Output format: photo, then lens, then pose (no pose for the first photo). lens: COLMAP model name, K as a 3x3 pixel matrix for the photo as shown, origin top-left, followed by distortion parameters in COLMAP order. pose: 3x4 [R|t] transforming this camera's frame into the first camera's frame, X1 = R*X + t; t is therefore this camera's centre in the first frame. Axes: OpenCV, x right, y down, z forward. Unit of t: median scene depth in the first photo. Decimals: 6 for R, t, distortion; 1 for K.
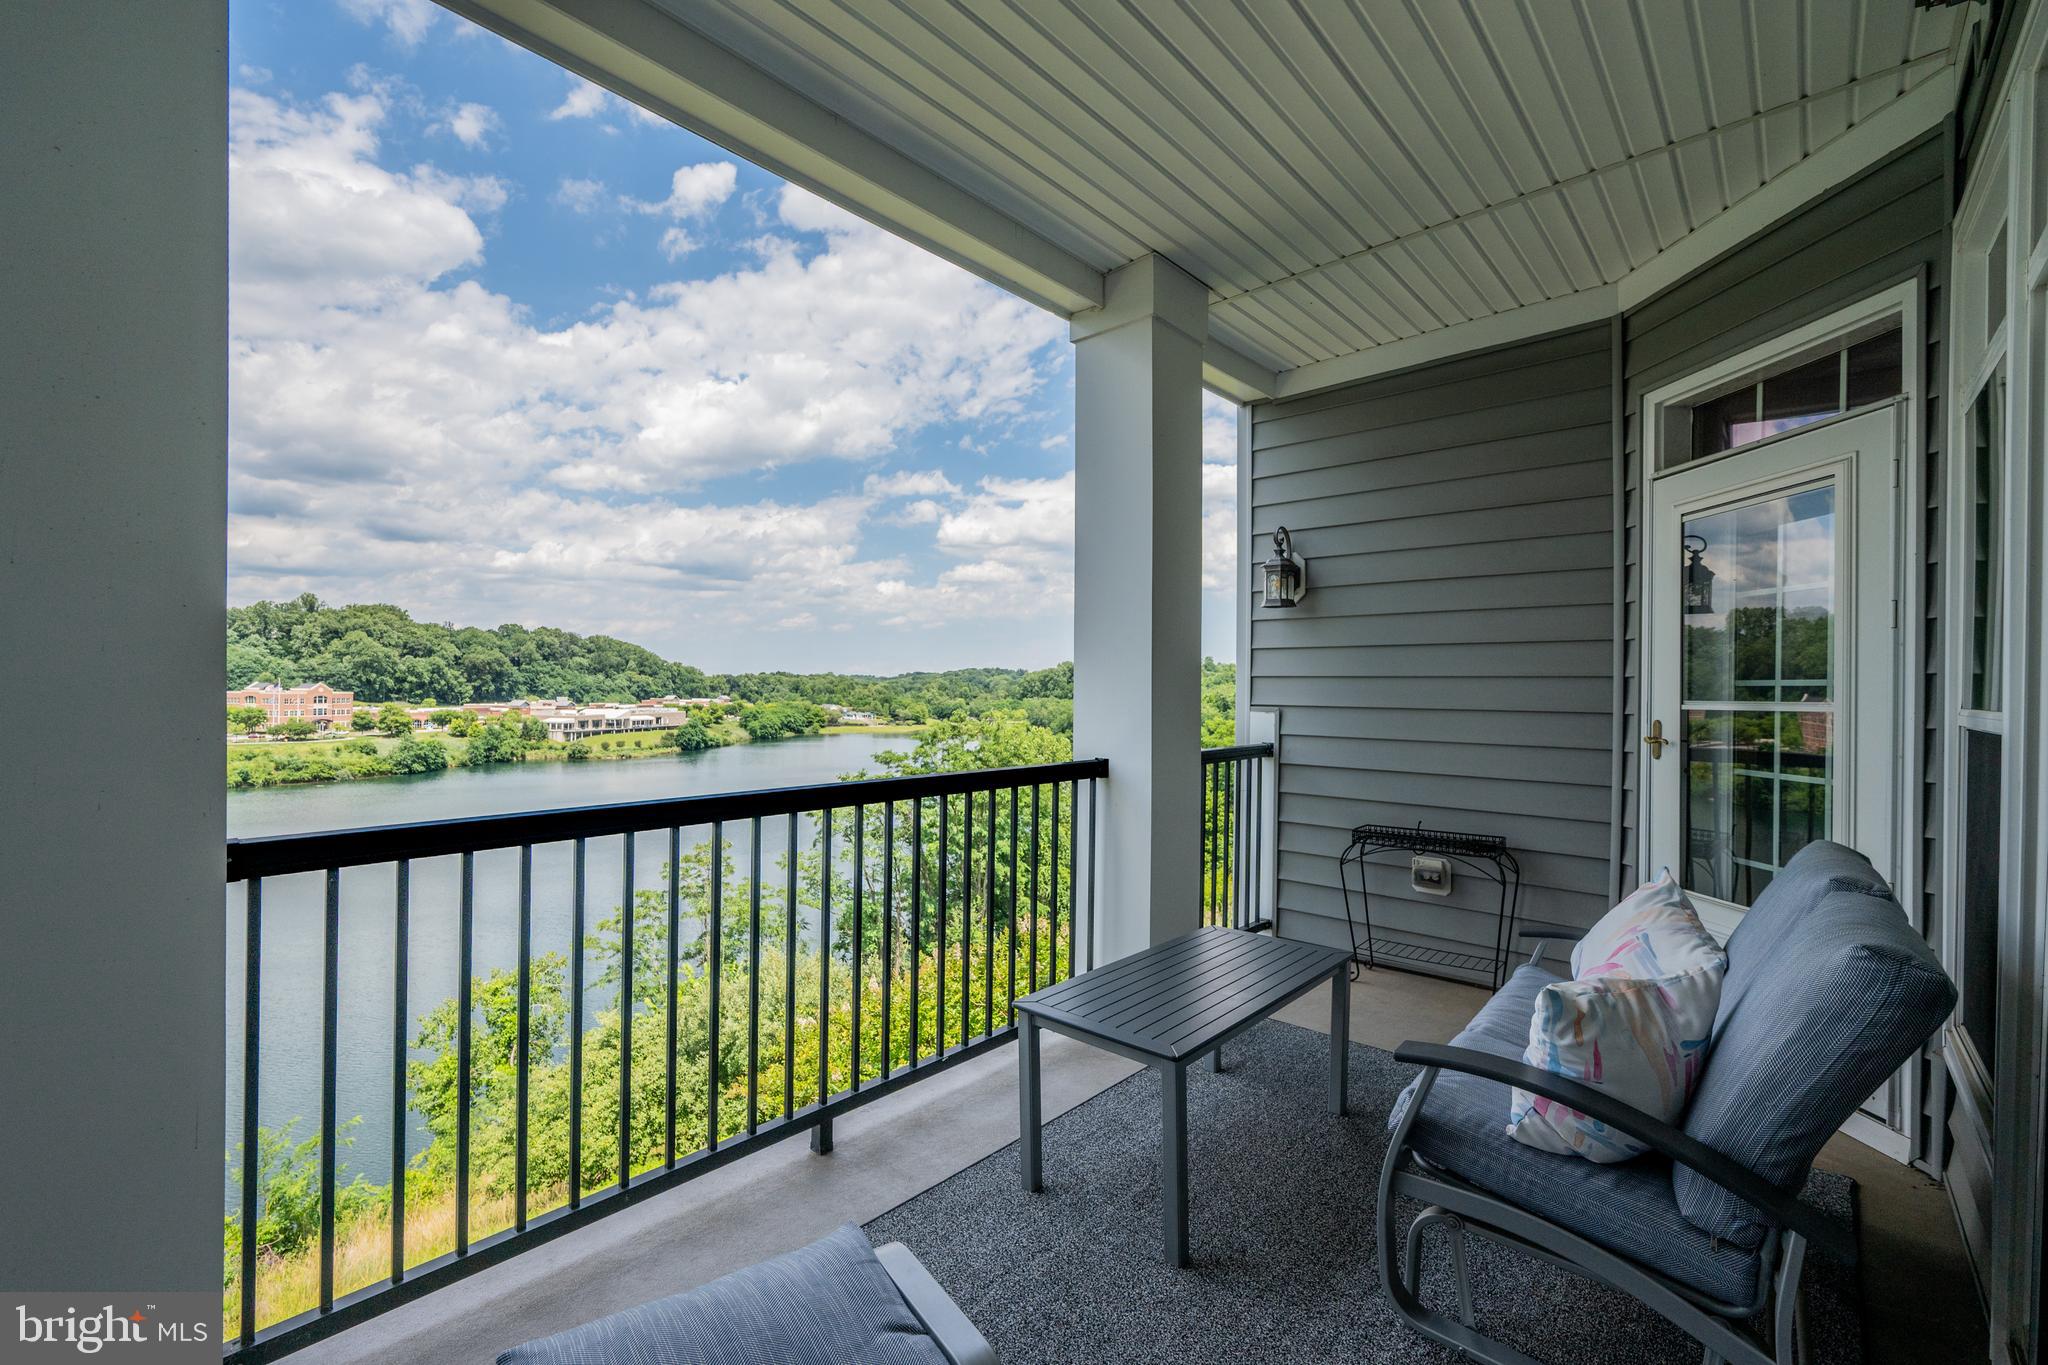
lens RADIAL K [[895.8, 0, 1030.2], [0, 895.8, 678.3], [0, 0, 1]] dist [-0.000314, 0.000216]
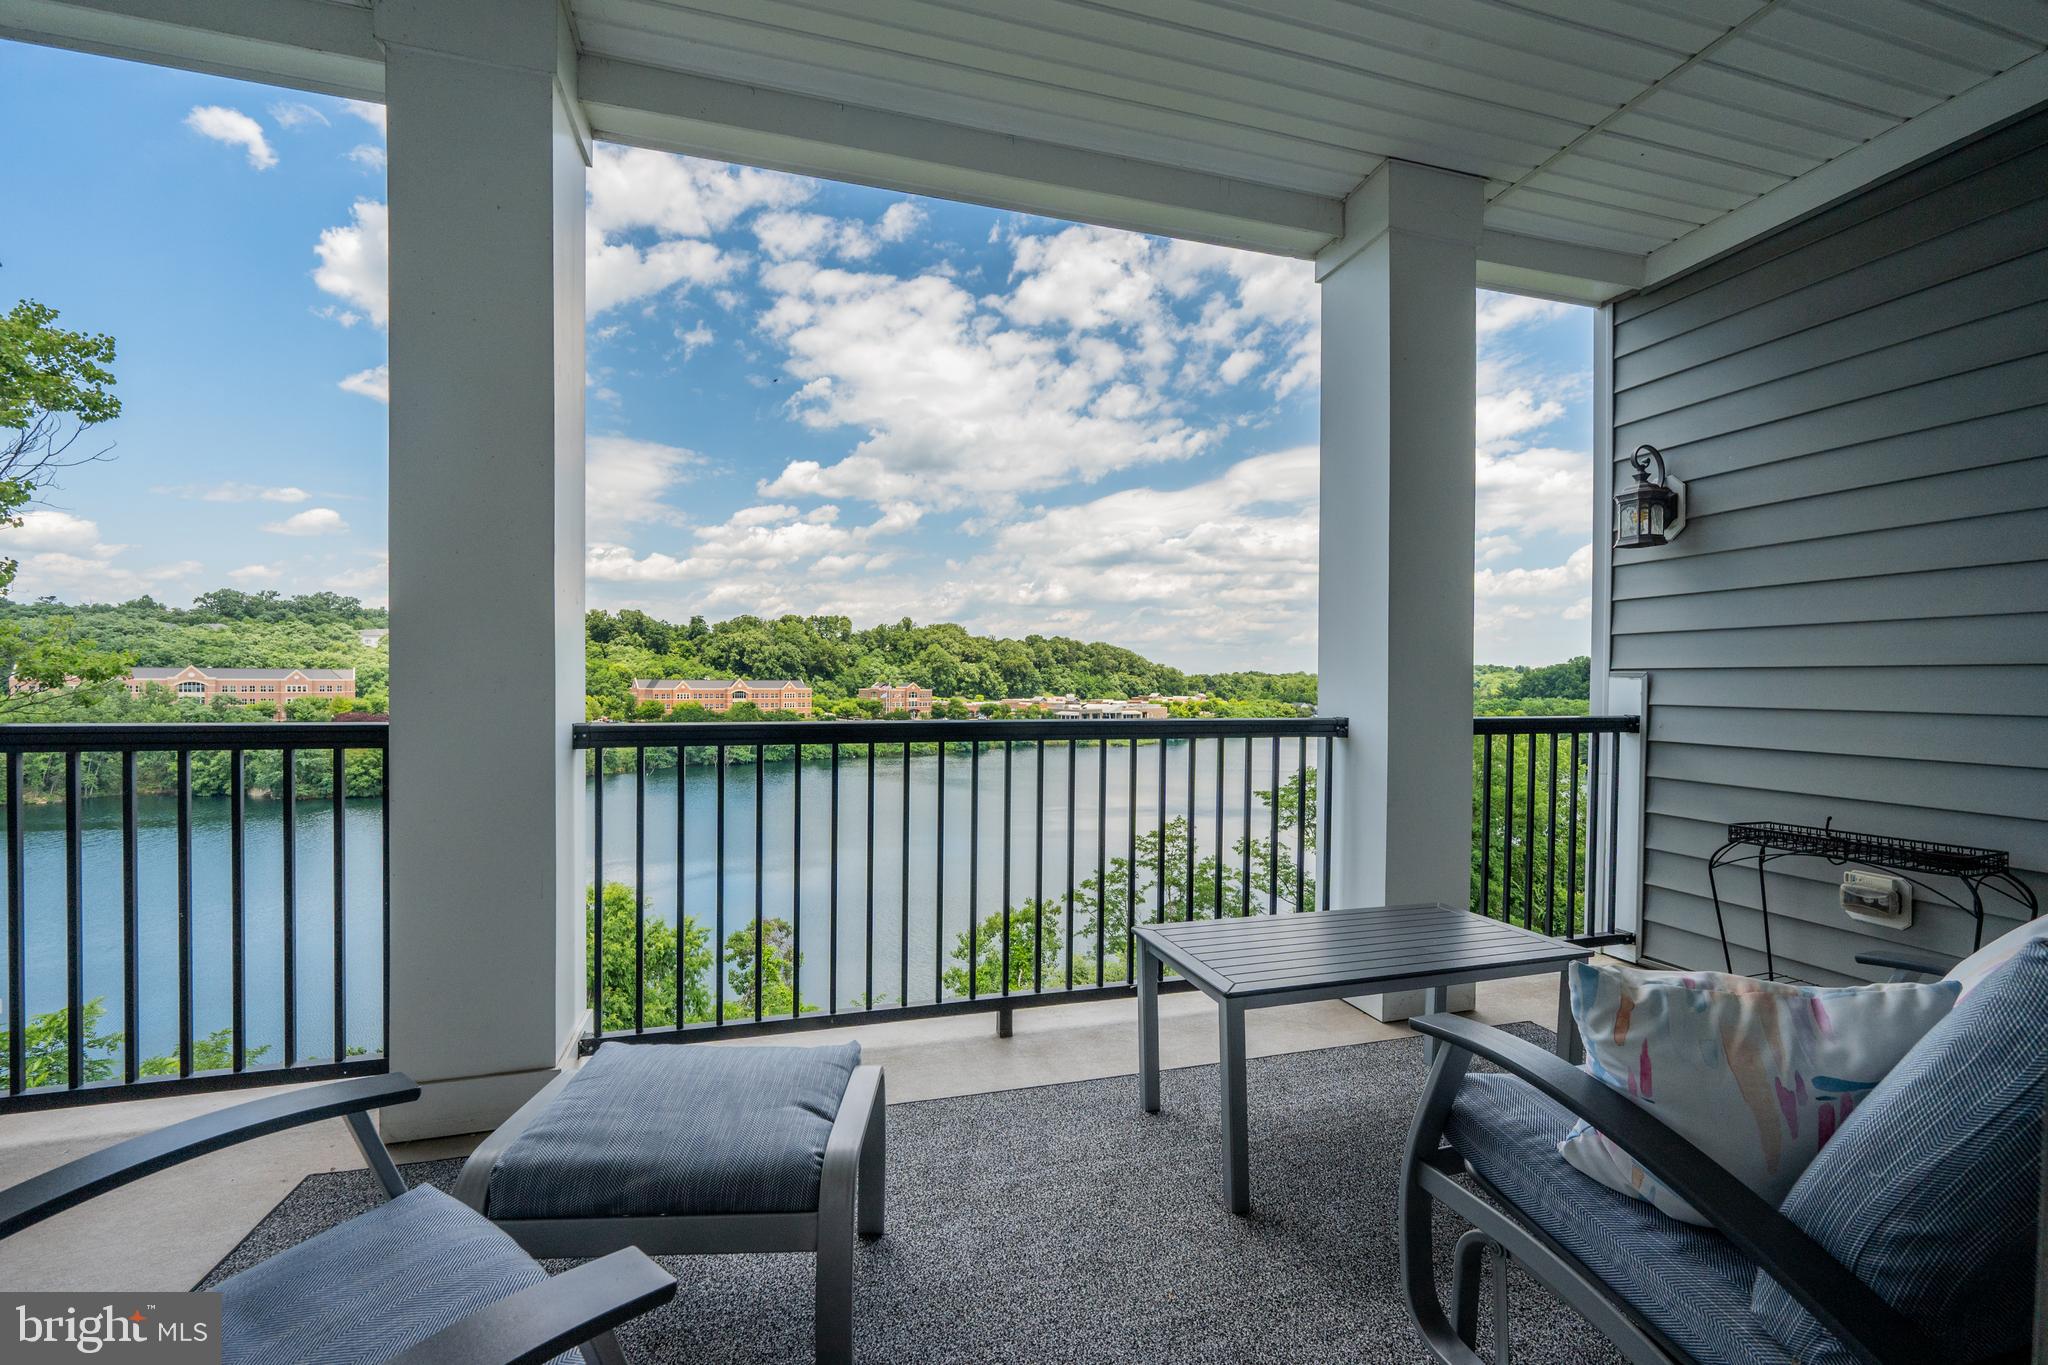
lens RADIAL K [[848.5, 0, 1026.3], [0, 848.5, 688.8], [0, 0, 1]] dist [0.004003, 0.001069]
pose [[0.835799, -0.001524, -0.549033, 0.232847], [0.003672, 0.999989, 0.002814, 0.044116], [0.549023, -0.004368, 0.835796, 0.056151]]
